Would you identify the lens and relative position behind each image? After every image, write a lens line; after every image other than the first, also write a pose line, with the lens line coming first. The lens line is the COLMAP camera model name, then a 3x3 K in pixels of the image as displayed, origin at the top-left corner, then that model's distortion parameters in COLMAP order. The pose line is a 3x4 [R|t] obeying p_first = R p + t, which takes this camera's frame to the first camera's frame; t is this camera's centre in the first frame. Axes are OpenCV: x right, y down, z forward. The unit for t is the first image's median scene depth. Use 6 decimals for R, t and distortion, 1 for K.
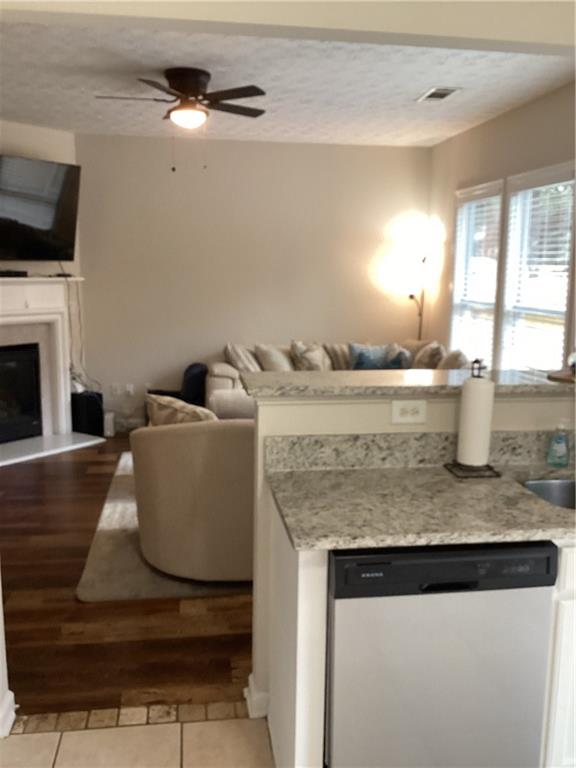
lens RADIAL K [[705.0, 0, 286.5], [0, 705.0, 393.9], [0, 0, 1]] dist [0.066539, -0.005426]
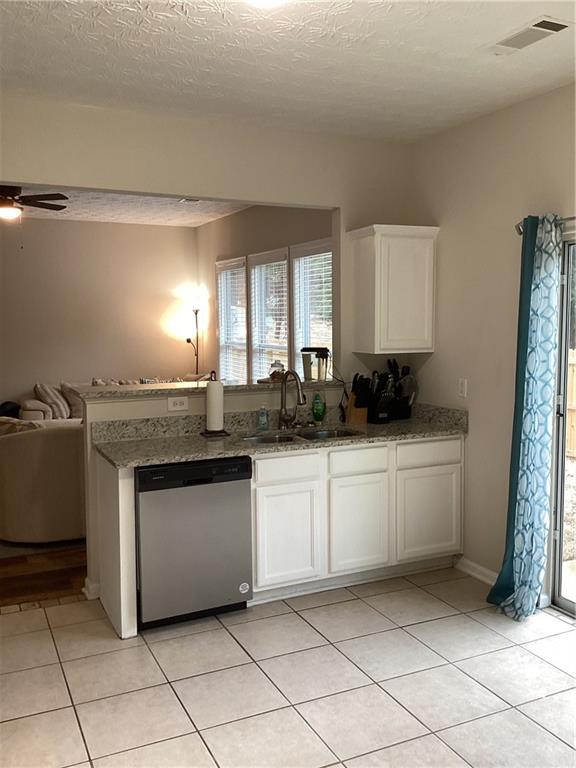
lens RADIAL K [[692.5, 0, 296.3], [0, 692.5, 385.9], [0, 0, 1]] dist [0.100799, -0.171531]
pose [[0.952297, -0.047144, 0.301508, -0.059010], [0.070228, 0.995333, -0.066179, 0.111714], [-0.296981, 0.084197, 0.951164, -0.683651]]
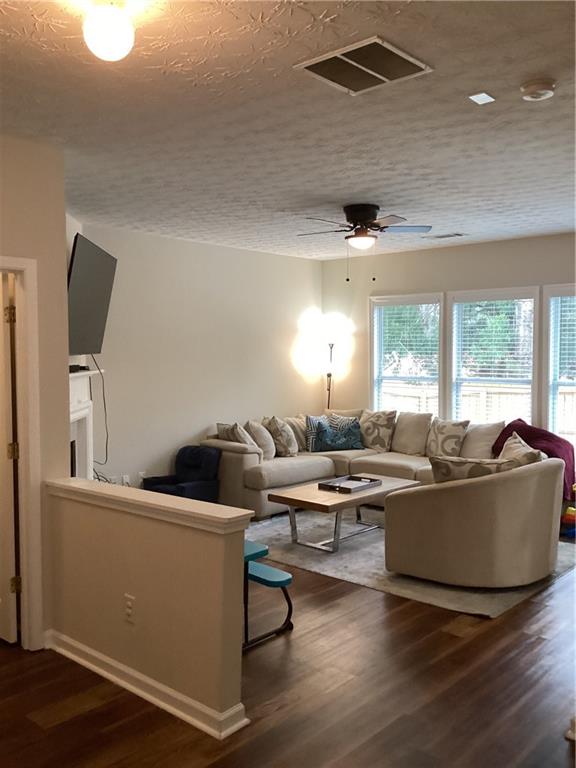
lens RADIAL K [[692.5, 0, 296.3], [0, 692.5, 385.9], [0, 0, 1]] dist [0.100799, -0.171531]
pose [[0.763864, -0.051379, 0.643329, -1.804407], [0.125387, 0.989646, -0.069842, -0.108398], [-0.633079, 0.134015, 0.762398, 0.267700]]
